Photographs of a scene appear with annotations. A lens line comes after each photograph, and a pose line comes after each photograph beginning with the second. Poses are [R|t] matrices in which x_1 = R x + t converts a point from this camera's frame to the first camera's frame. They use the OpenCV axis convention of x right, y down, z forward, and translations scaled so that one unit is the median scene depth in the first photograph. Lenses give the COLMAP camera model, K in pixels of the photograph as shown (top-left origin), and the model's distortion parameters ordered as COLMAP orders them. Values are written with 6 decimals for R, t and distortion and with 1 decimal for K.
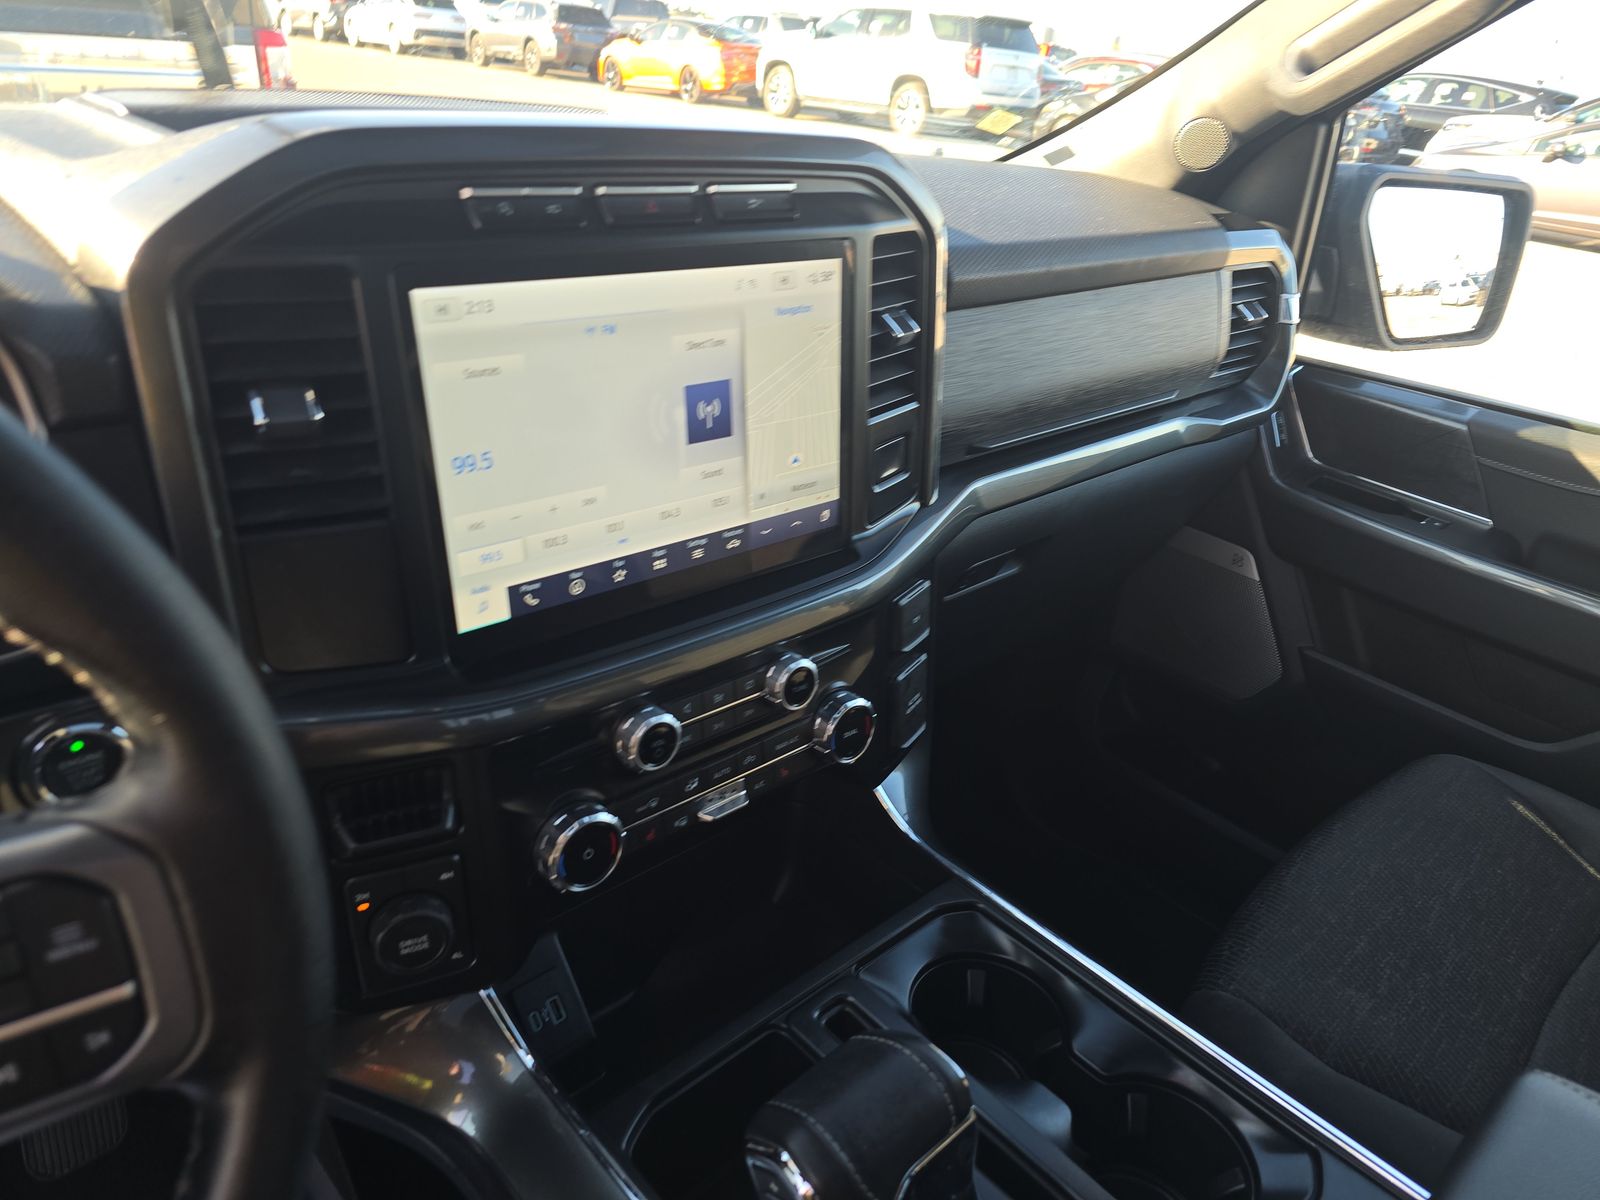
lens RADIAL K [[1111.1, 0, 793.0], [0, 1111.1, 604.3], [0, 0, 1]] dist [0.051519, -0.054600]
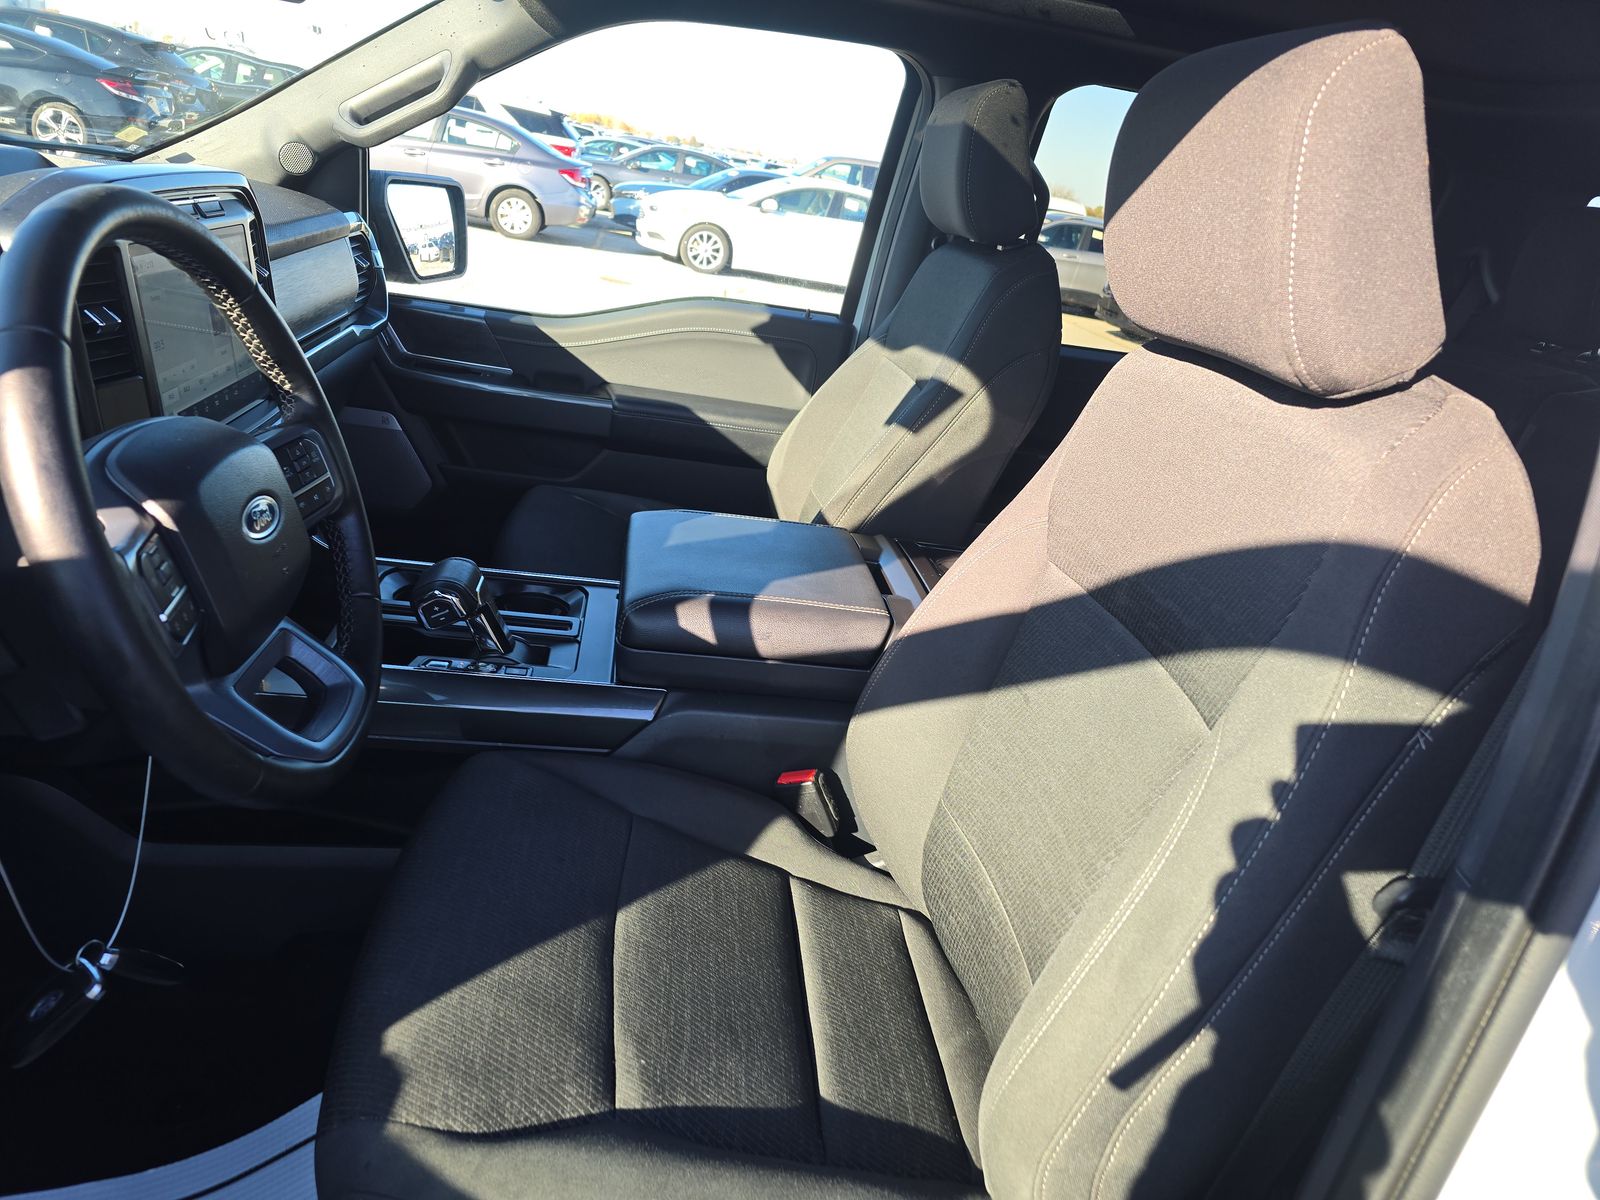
lens RADIAL K [[1104.1, 0, 803.0], [0, 1104.1, 666.2], [0, 0, 1]] dist [0.008719, 0.001289]
pose [[0.592686, -0.319268, 0.739454, -0.596115], [0.261162, 0.944657, 0.198541, 0.150127], [-0.761918, 0.075445, 0.643265, -0.509752]]
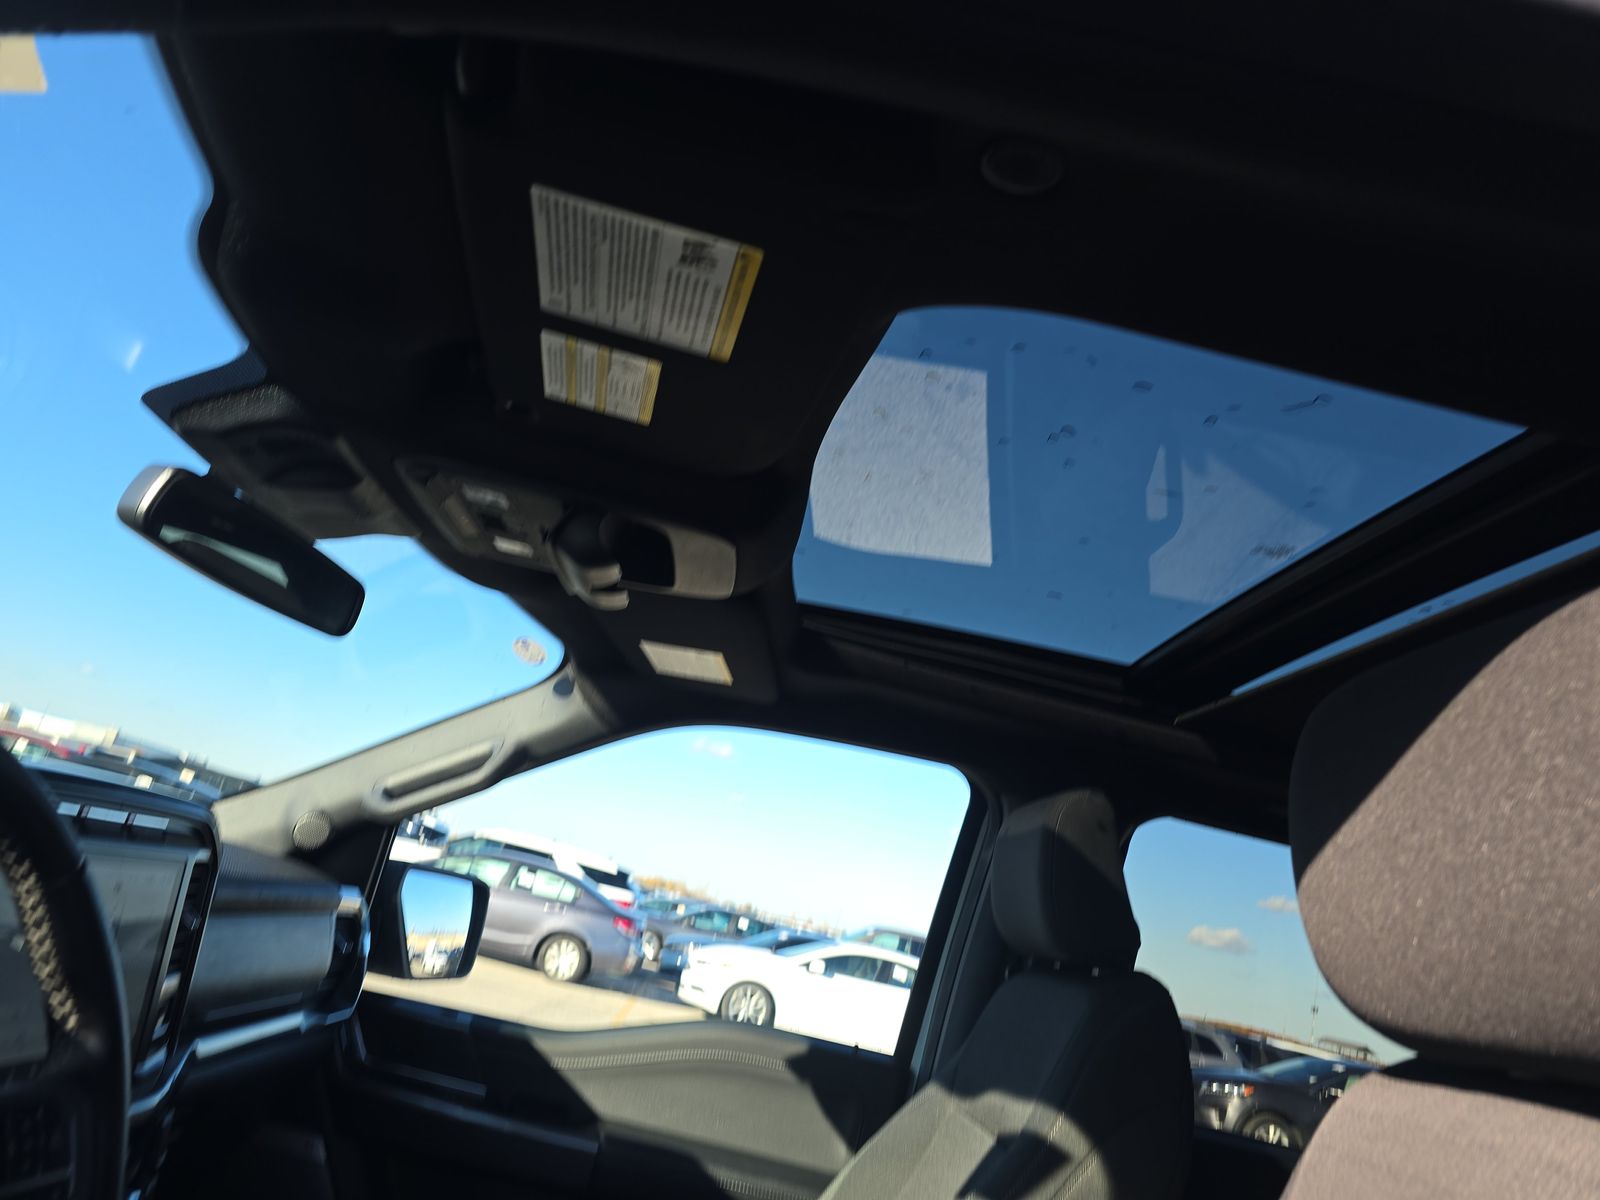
lens RADIAL K [[1111.1, 0, 793.0], [0, 1111.1, 604.3], [0, 0, 1]] dist [0.051519, -0.054600]
pose [[0.629706, 0.277880, 0.725433, -0.390141], [0.185035, 0.853303, -0.487479, 0.175103], [-0.754475, 0.441199, 0.485913, -0.336058]]
